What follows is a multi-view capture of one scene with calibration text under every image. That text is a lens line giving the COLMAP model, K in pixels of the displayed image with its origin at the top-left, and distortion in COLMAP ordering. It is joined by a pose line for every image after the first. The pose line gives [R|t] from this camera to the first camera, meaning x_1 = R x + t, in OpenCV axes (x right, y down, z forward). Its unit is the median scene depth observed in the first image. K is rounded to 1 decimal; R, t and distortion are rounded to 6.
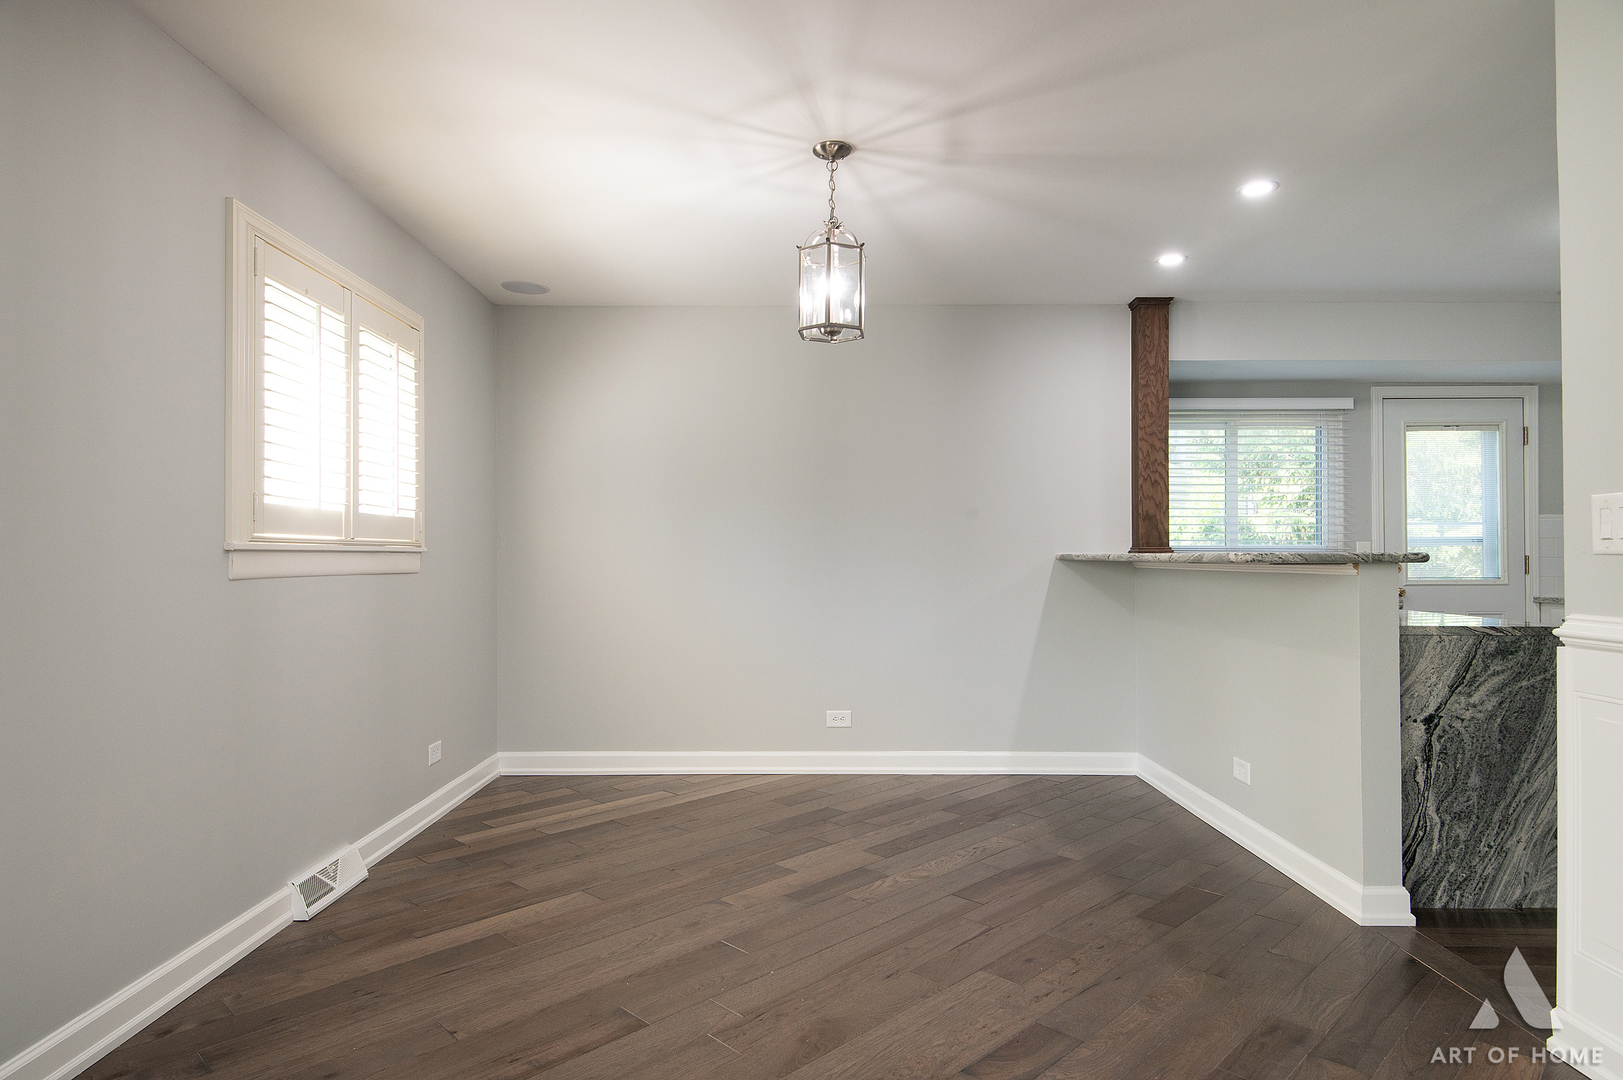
lens RADIAL K [[908.5, 0, 794.5], [0, 908.5, 544.1], [0, 0, 1]] dist [0.011090, -0.006142]
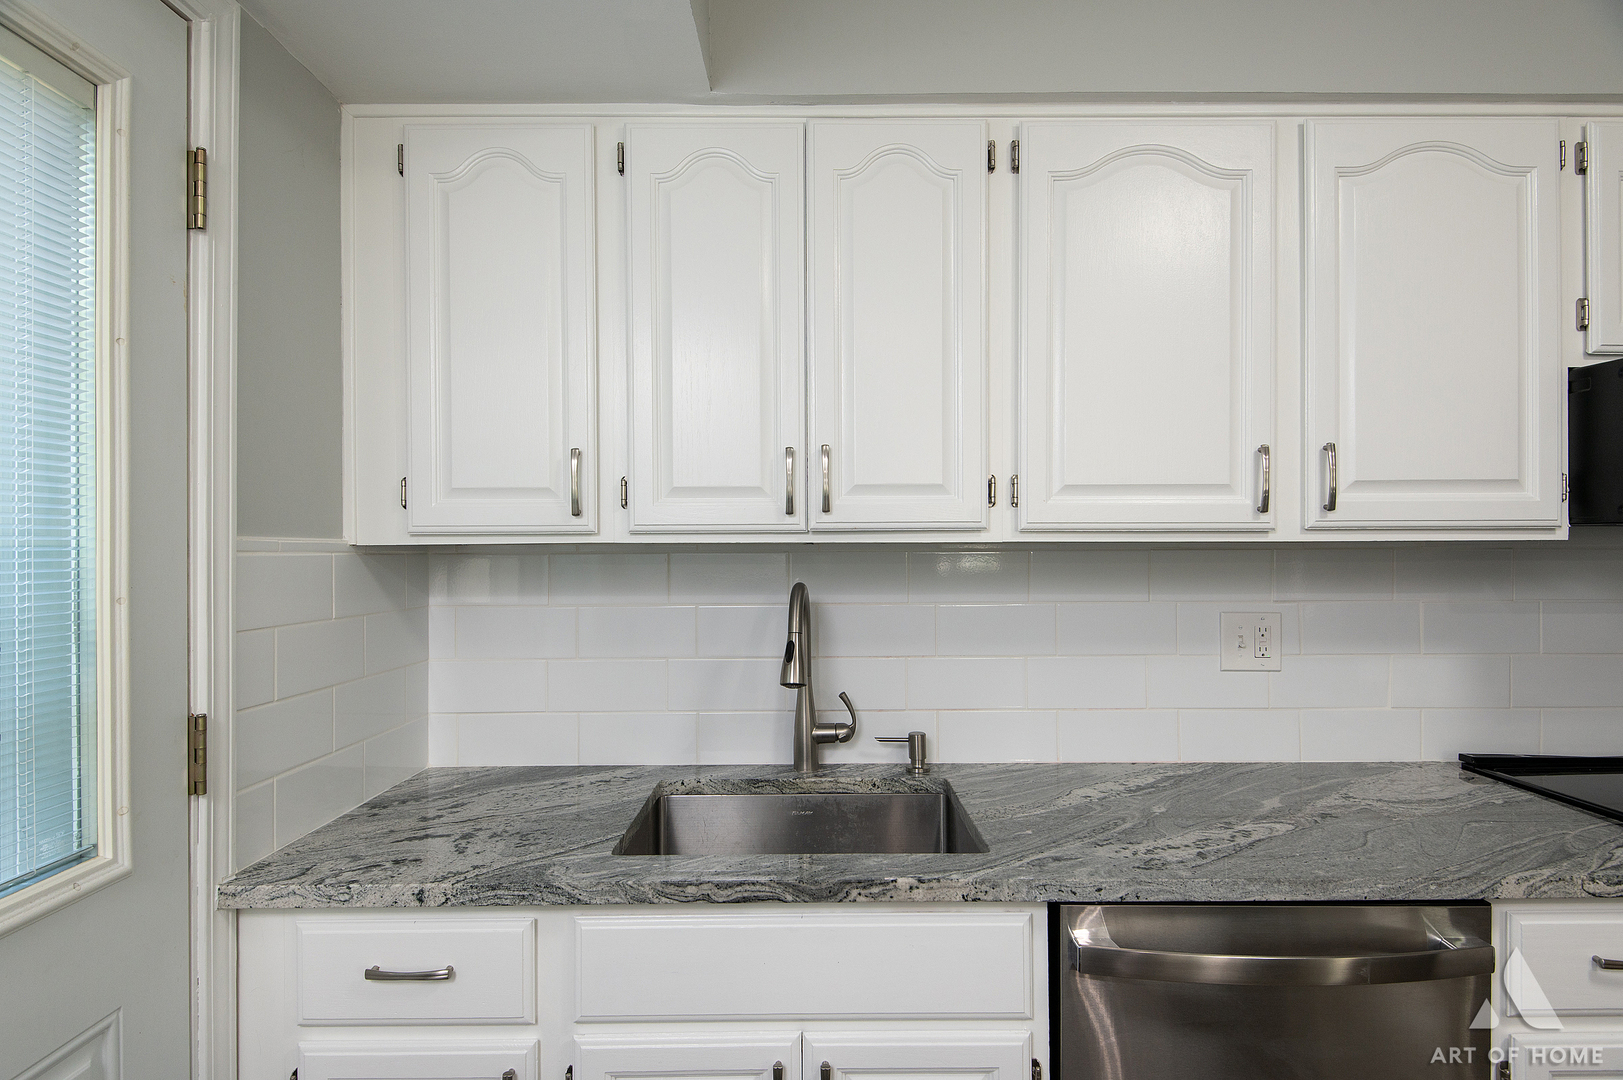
lens RADIAL K [[839.2, 0, 803.6], [0, 839.2, 543.8], [0, 0, 1]] dist [0.005283, -0.001302]
pose [[-0.007049, 0.004876, 0.999963, 1.068565], [-0.009788, 0.999940, -0.004945, -0.054764], [-0.999927, -0.009823, -0.007001, 1.537759]]
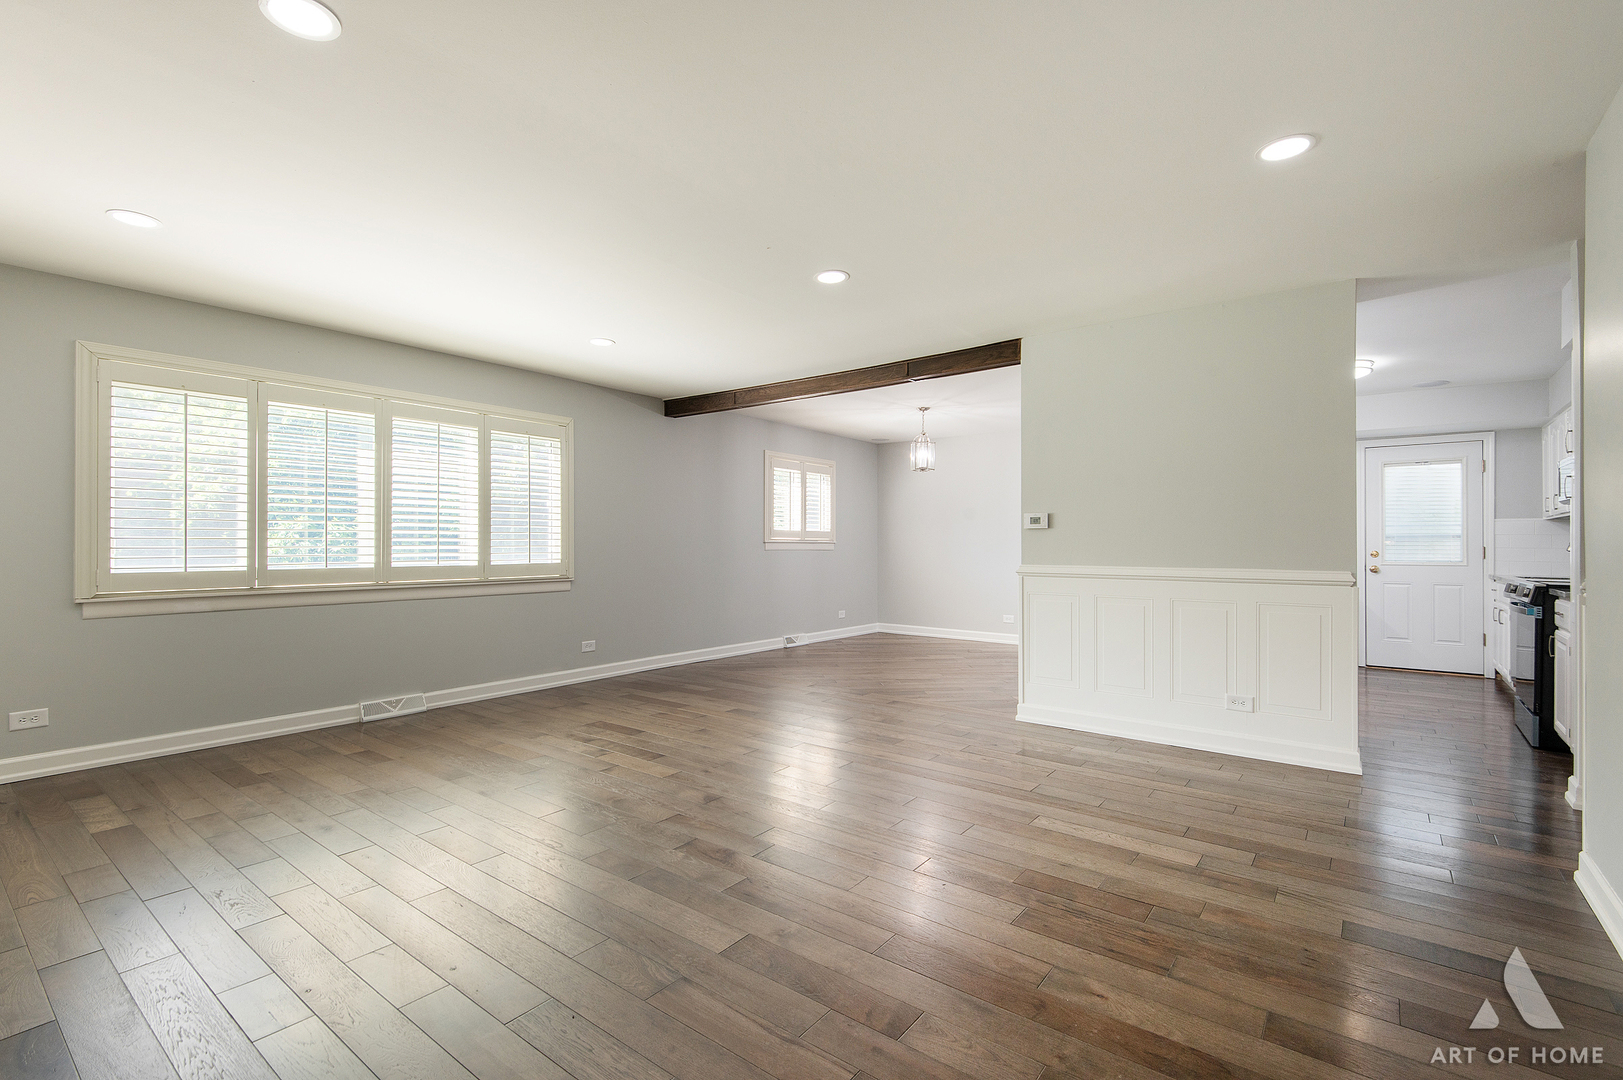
lens RADIAL K [[722.6, 0, 809.7], [0, 722.6, 538.2], [0, 0, 1]] dist [0.012008, -0.004935]
pose [[0.790052, -0.003150, -0.613032, 1.193484], [0.001831, 0.999994, -0.002779, -0.000327], [0.613037, 0.001073, 0.790053, -1.090795]]
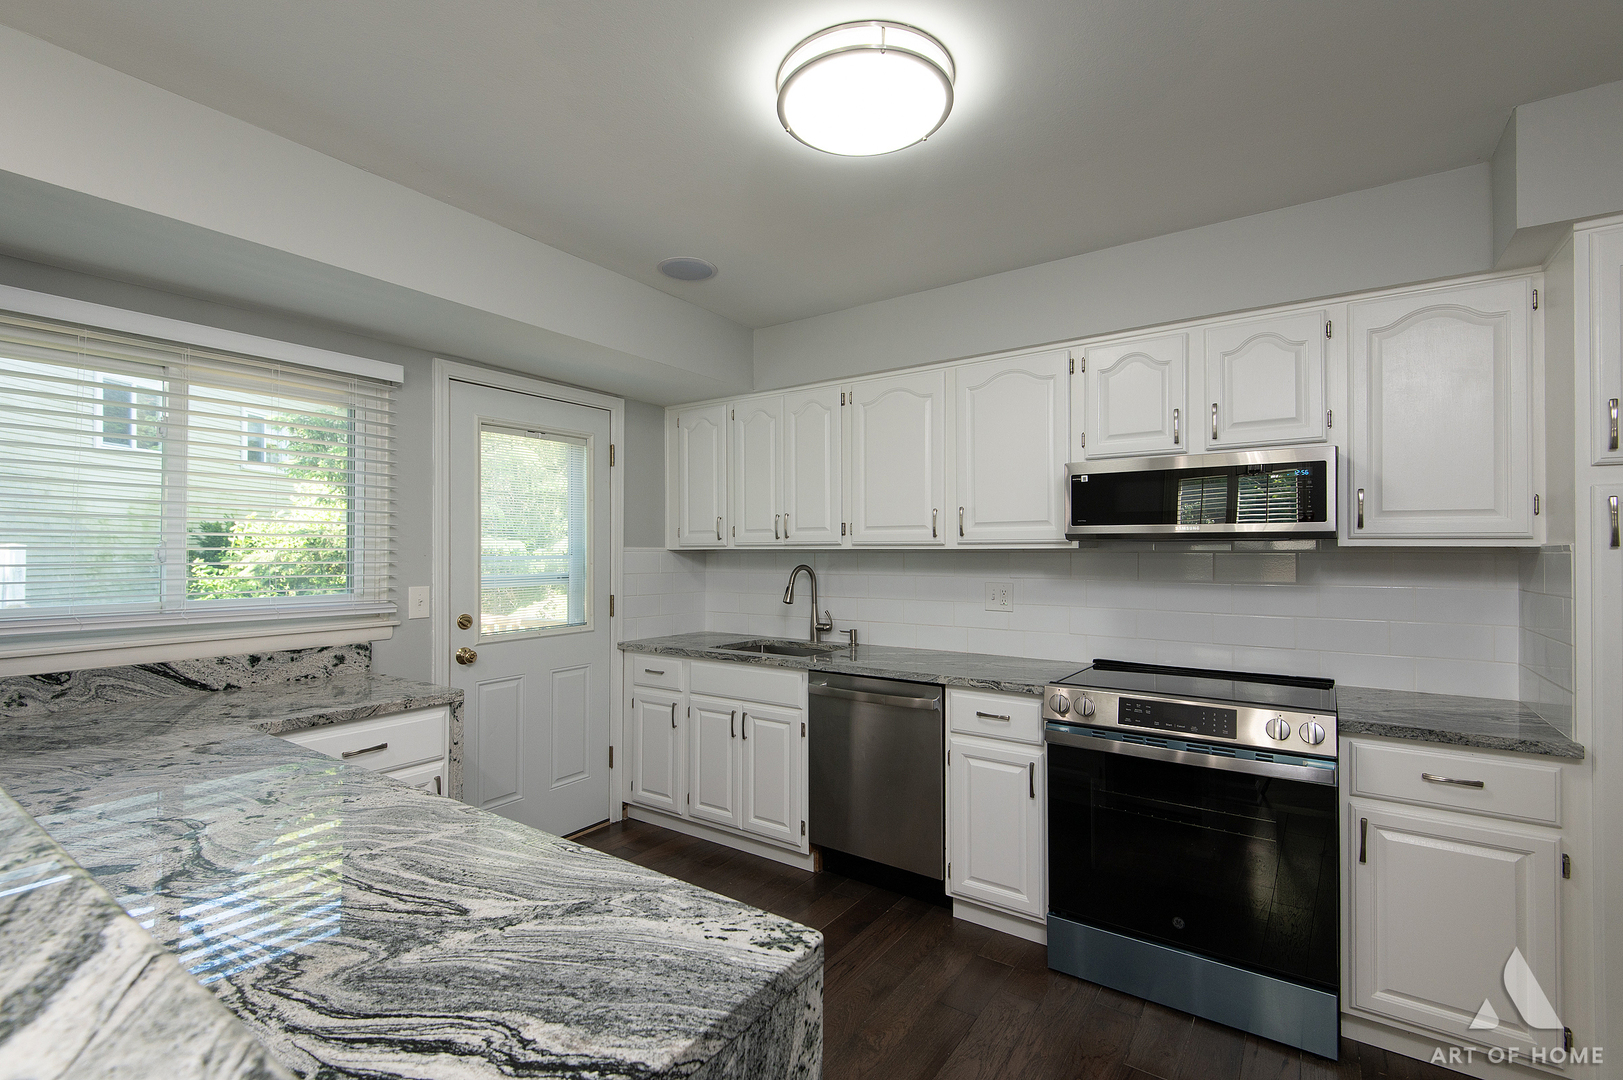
lens RADIAL K [[722.6, 0, 812.3], [0, 722.6, 541.3], [0, 0, 1]] dist [0.012008, -0.004935]
pose [[0.563384, 0.009808, 0.826137, 0.629537], [-0.009744, 0.999939, -0.005226, -0.065070], [-0.826137, -0.005106, 0.563446, 0.838911]]
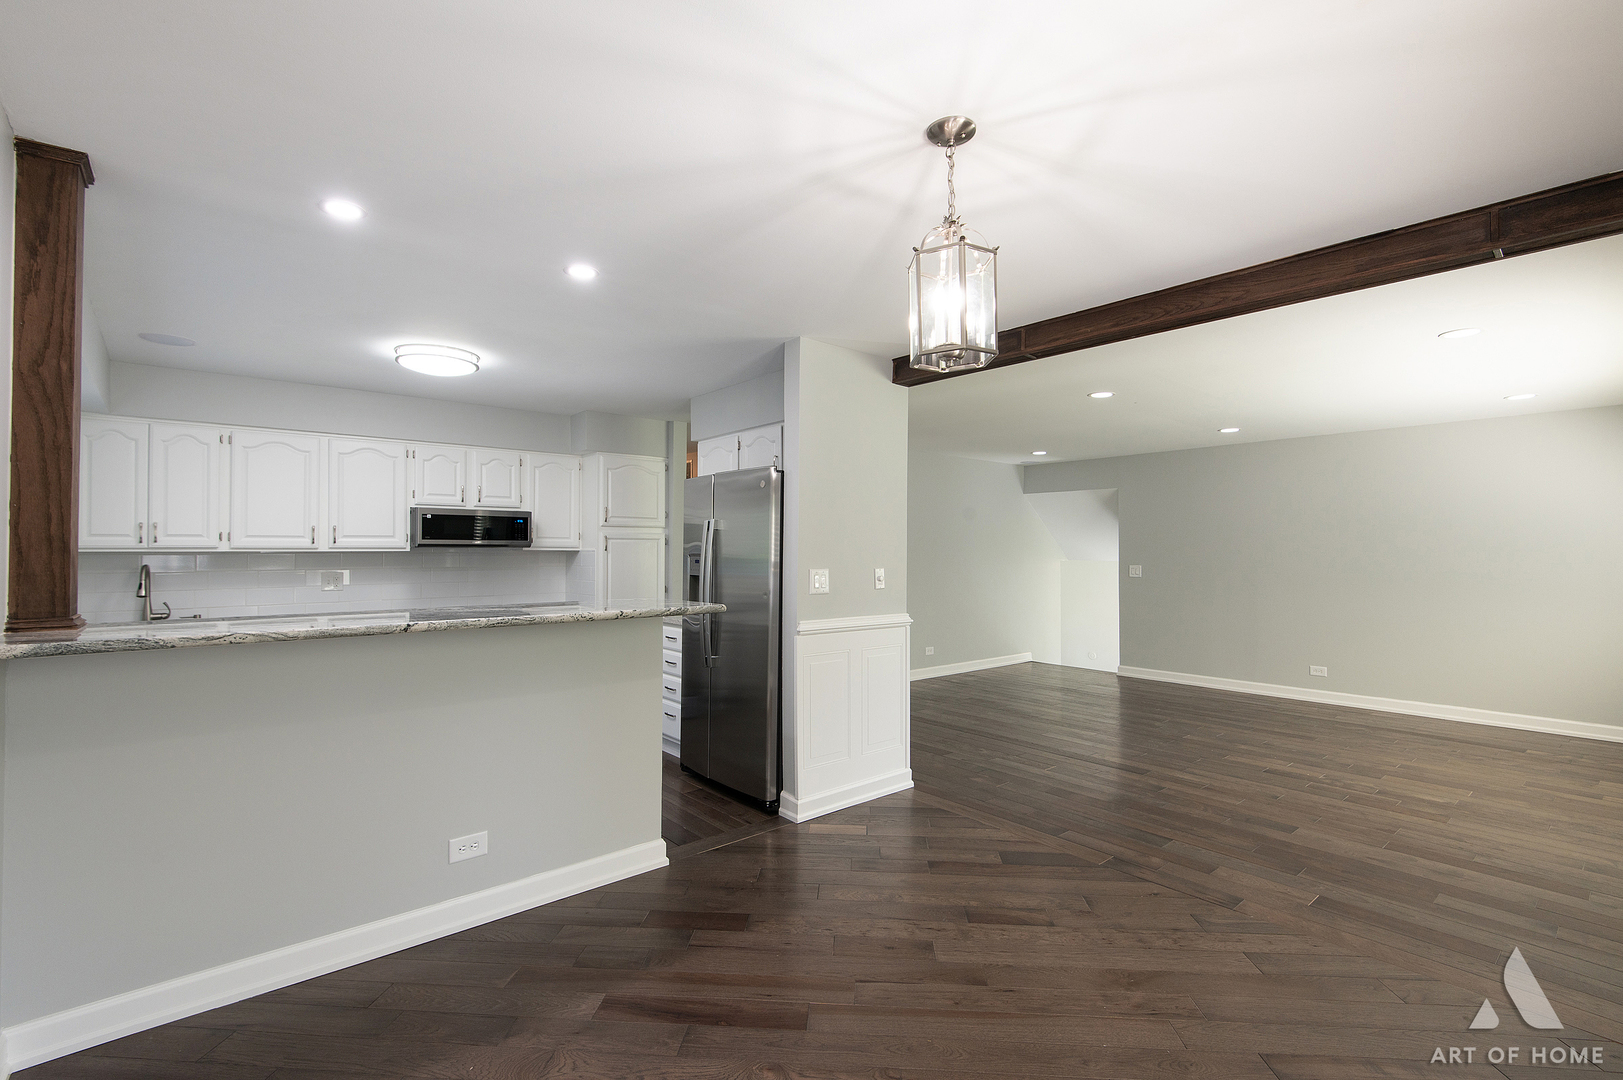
lens RADIAL K [[722.6, 0, 810.5], [0, 722.6, 542.9], [0, 0, 1]] dist [0.012008, -0.004935]
pose [[-0.662111, 0.010400, 0.749333, -0.350541], [-0.007847, 0.999753, -0.020809, -0.055136], [-0.749364, -0.019658, -0.661866, 1.501779]]
